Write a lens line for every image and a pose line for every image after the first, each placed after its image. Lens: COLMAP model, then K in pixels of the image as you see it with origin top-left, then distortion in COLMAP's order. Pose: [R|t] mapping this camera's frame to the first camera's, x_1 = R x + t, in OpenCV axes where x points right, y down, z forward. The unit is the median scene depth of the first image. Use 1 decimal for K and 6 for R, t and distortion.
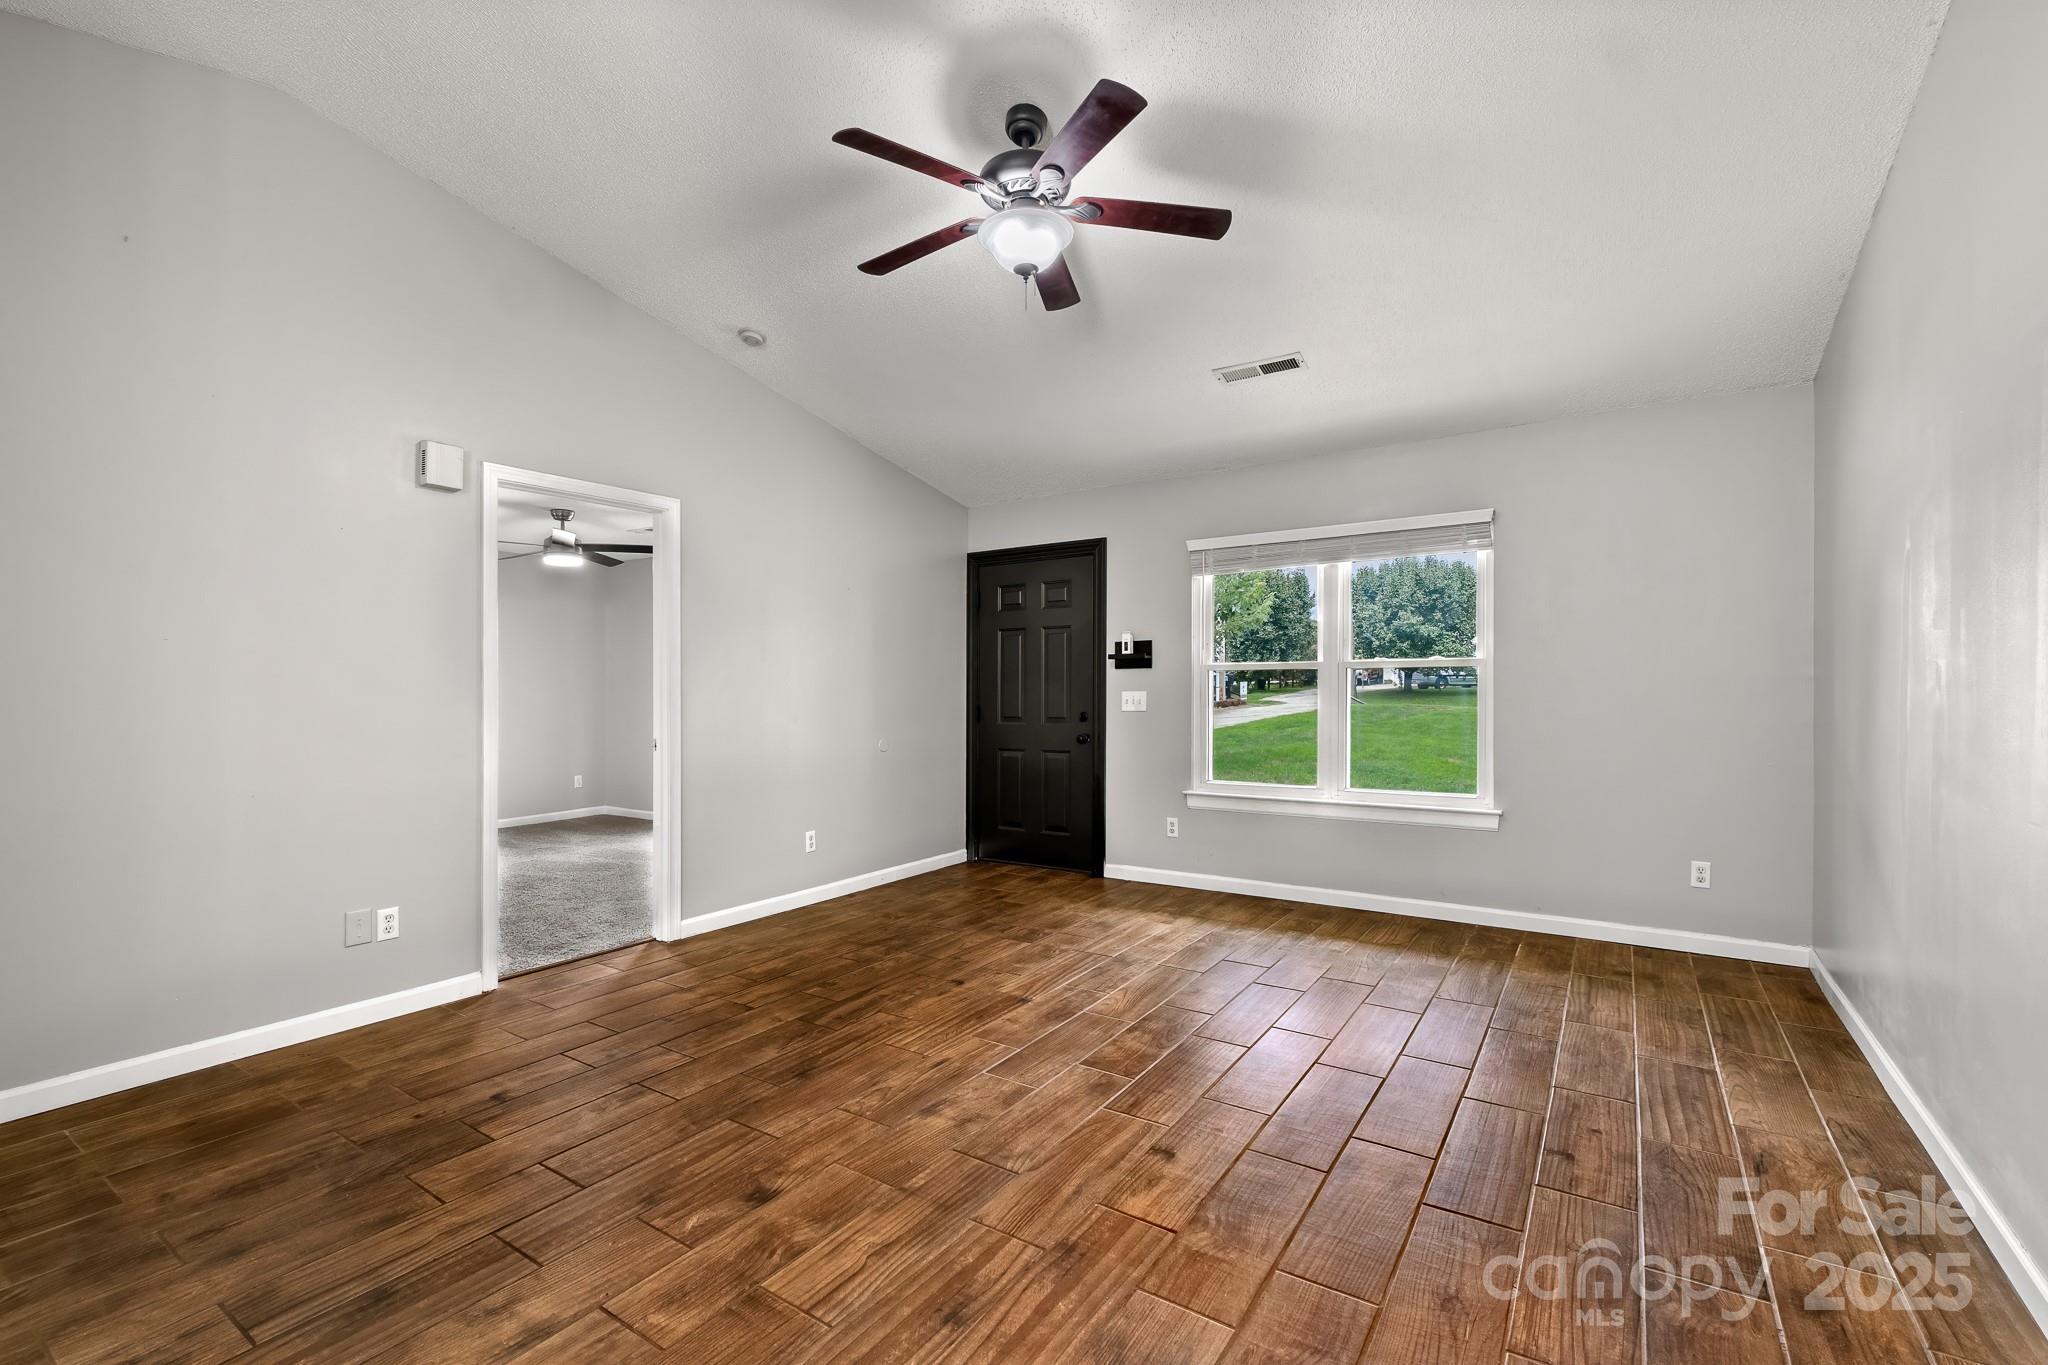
lens RADIAL K [[878.5, 0, 1053.4], [0, 878.5, 684.4], [0, 0, 1]] dist [0.000428, -0.003043]
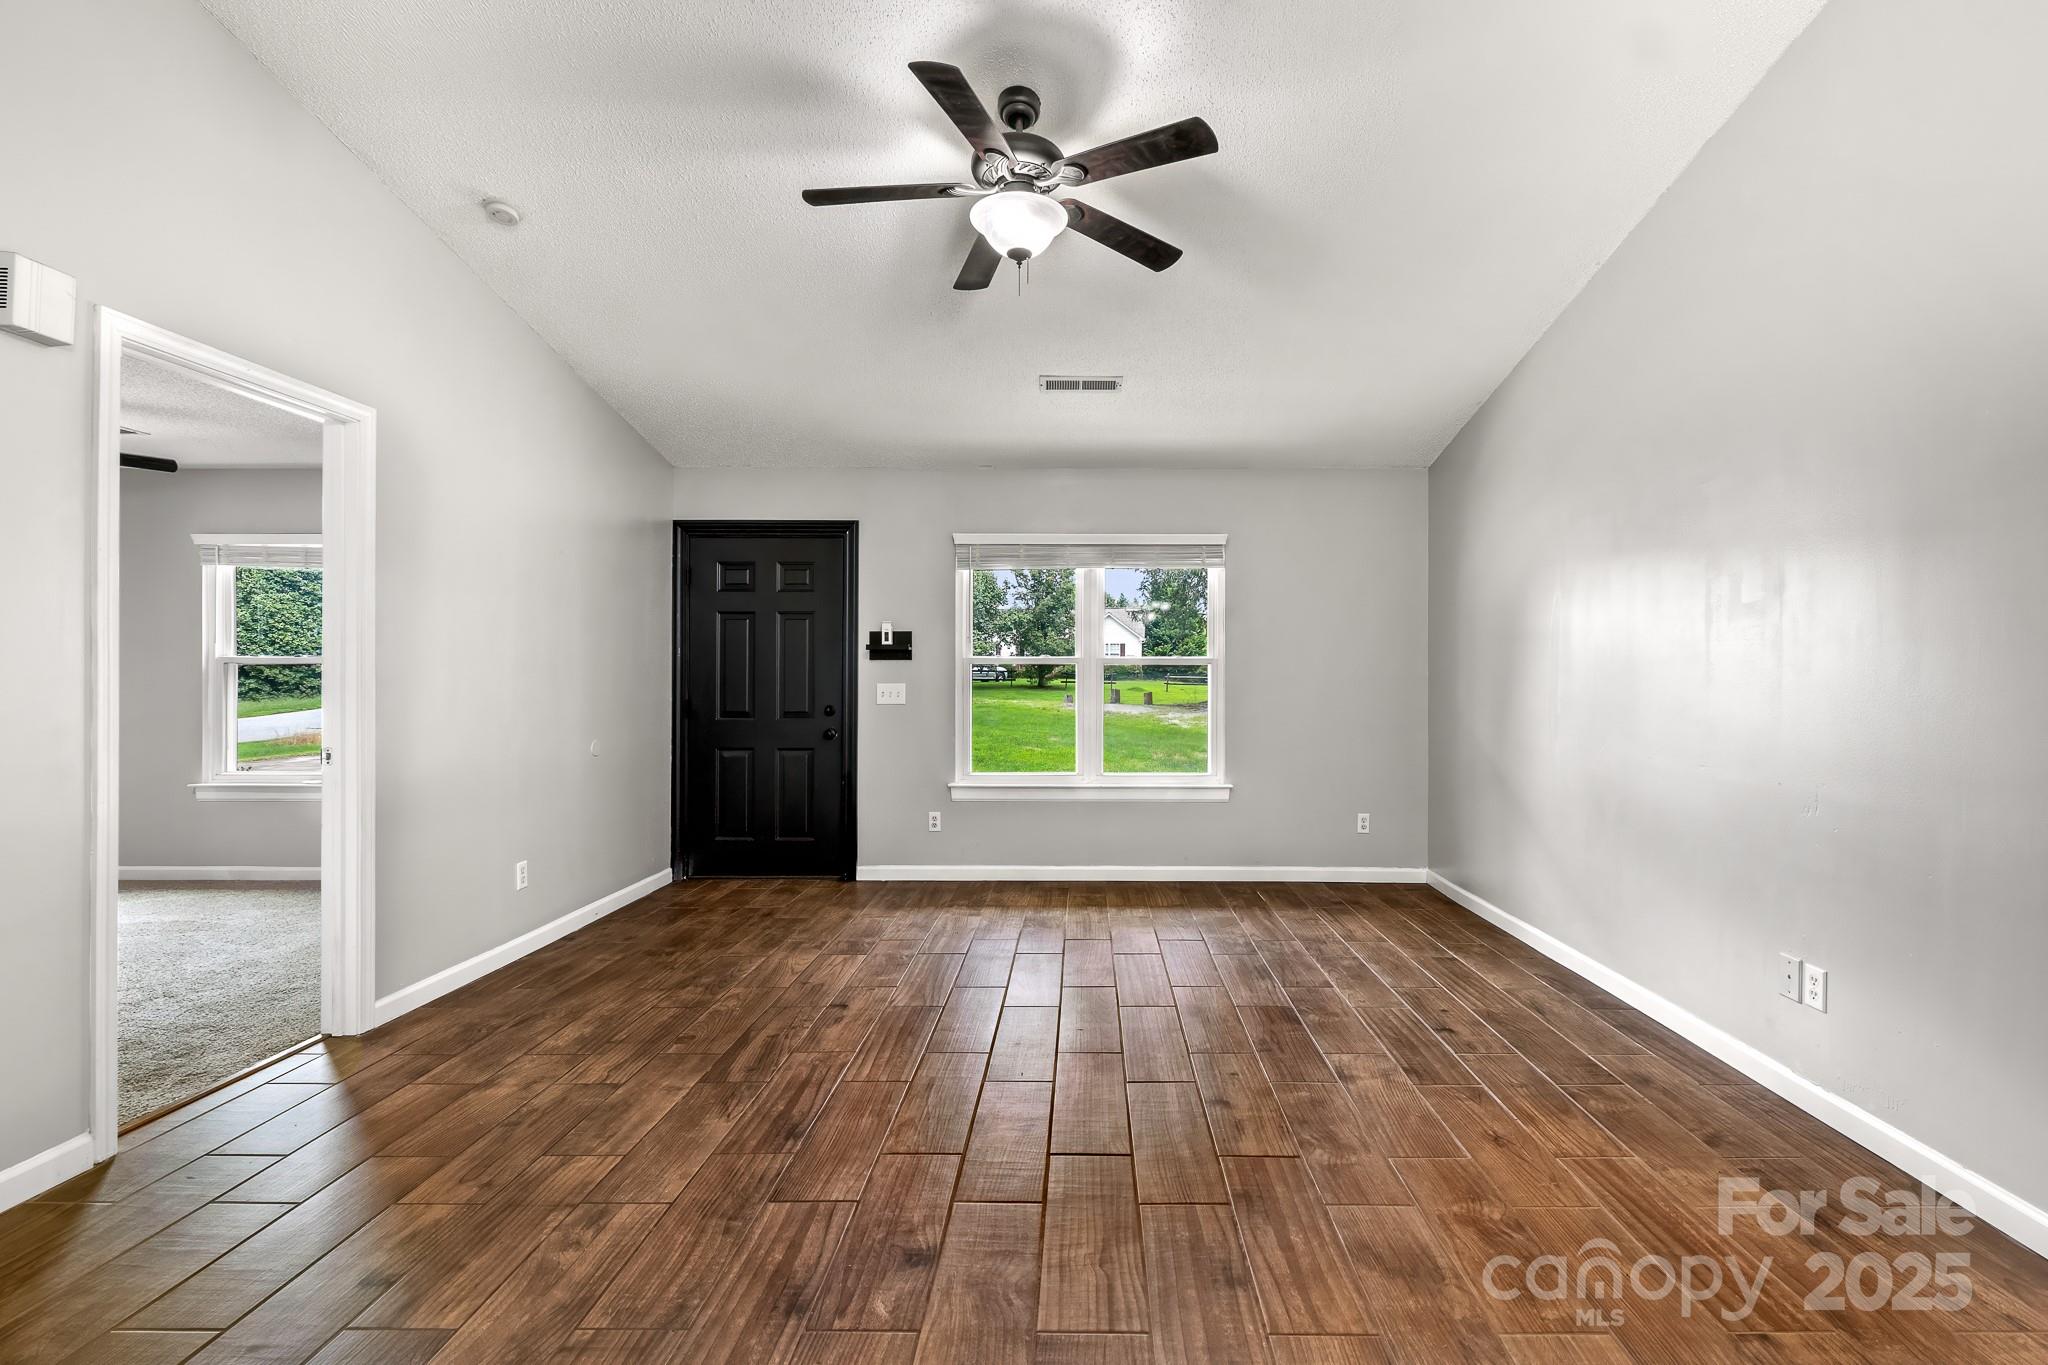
lens RADIAL K [[897.3, 0, 1078.2], [0, 897.3, 672.2], [0, 0, 1]] dist [0.012309, -0.010368]
pose [[0.837892, 0.014016, 0.545656, -0.349924], [-0.010436, 0.999899, -0.009658, 0.003433], [-0.545736, 0.002398, 0.837953, 0.080995]]
